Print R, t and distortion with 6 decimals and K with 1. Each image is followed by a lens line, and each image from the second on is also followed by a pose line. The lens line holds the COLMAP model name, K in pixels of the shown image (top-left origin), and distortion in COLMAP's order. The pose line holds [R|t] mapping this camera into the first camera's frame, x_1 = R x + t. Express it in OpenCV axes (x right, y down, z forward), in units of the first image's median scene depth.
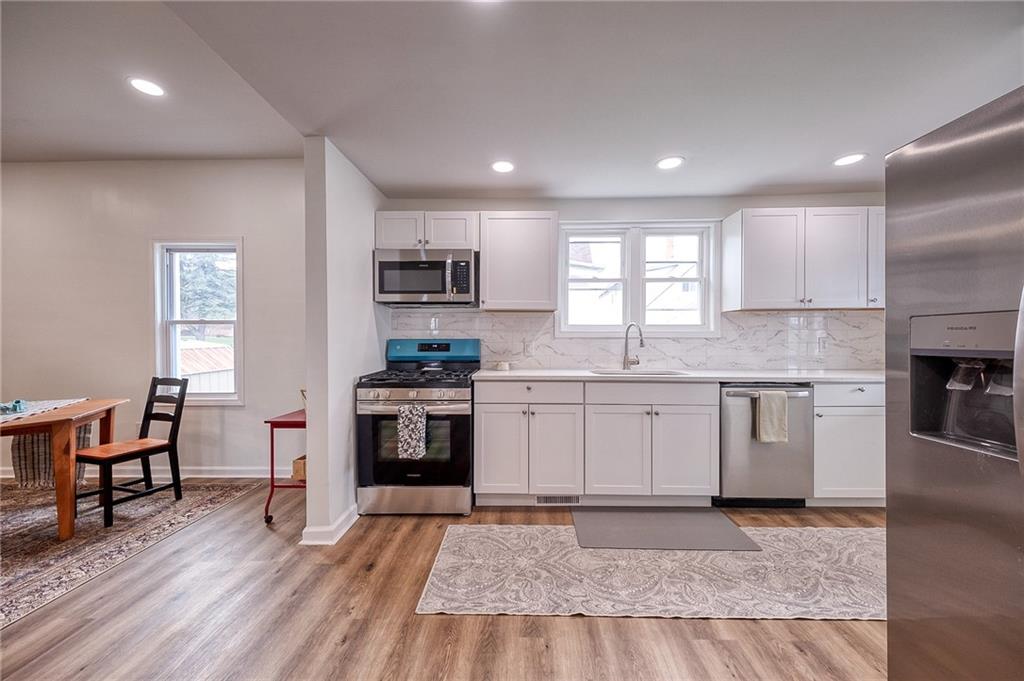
lens RADIAL K [[353.4, 0, 506.7], [0, 353.4, 342.4], [0, 0, 1]] dist [0.003033, -0.000152]
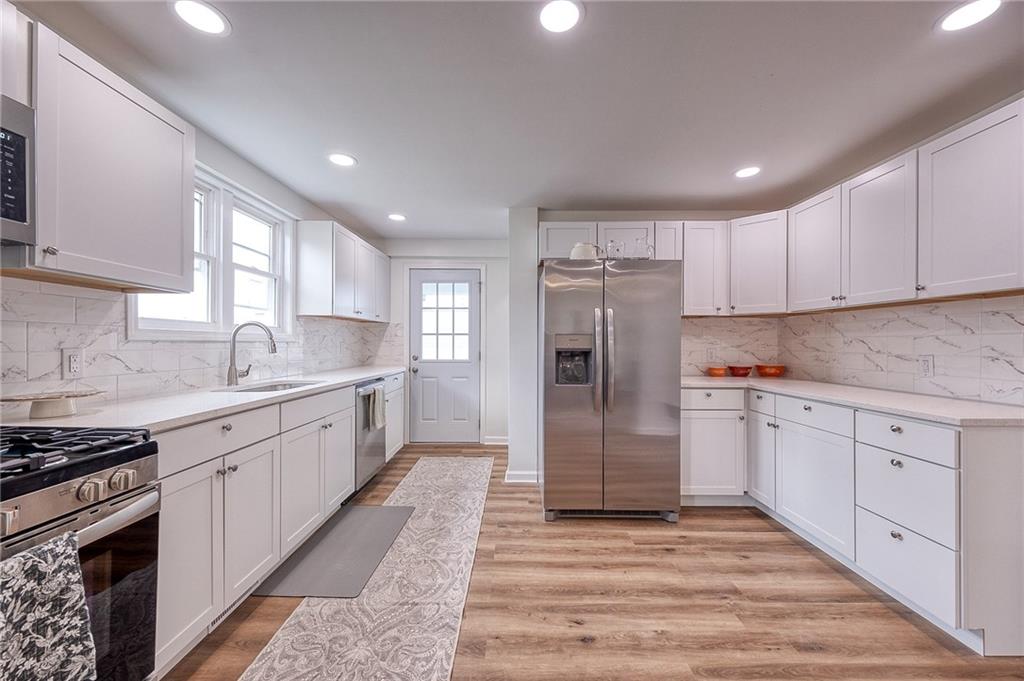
lens RADIAL K [[394.8, 0, 509.2], [0, 394.8, 342.6], [0, 0, 1]] dist [-0.001775, -0.000520]
pose [[0.000287, 0.001244, 0.999999, -0.604695], [0.006752, 0.999976, -0.001246, -0.006725], [-0.999977, 0.006752, 0.000279, 0.550499]]
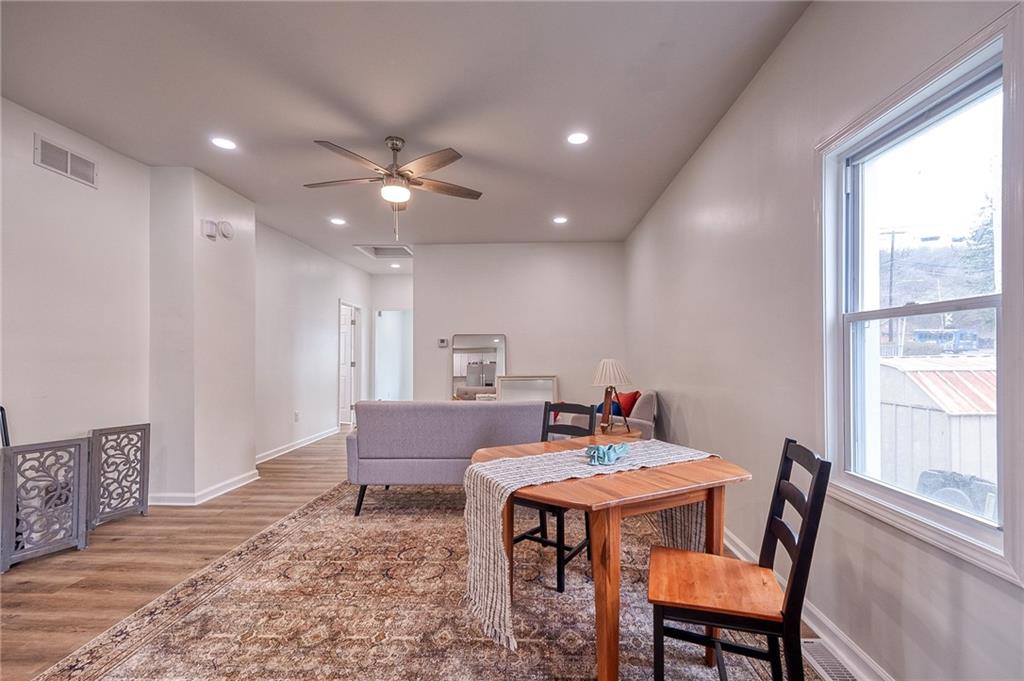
lens RADIAL K [[444.1, 0, 510.8], [0, 444.1, 351.4], [0, 0, 1]] dist [-0.002166, -0.000377]
pose [[-0.051256, -0.003151, -0.998681, -0.483460], [-0.002439, 0.999992, -0.003030, -0.013807], [0.998683, 0.002280, -0.051263, 0.797575]]
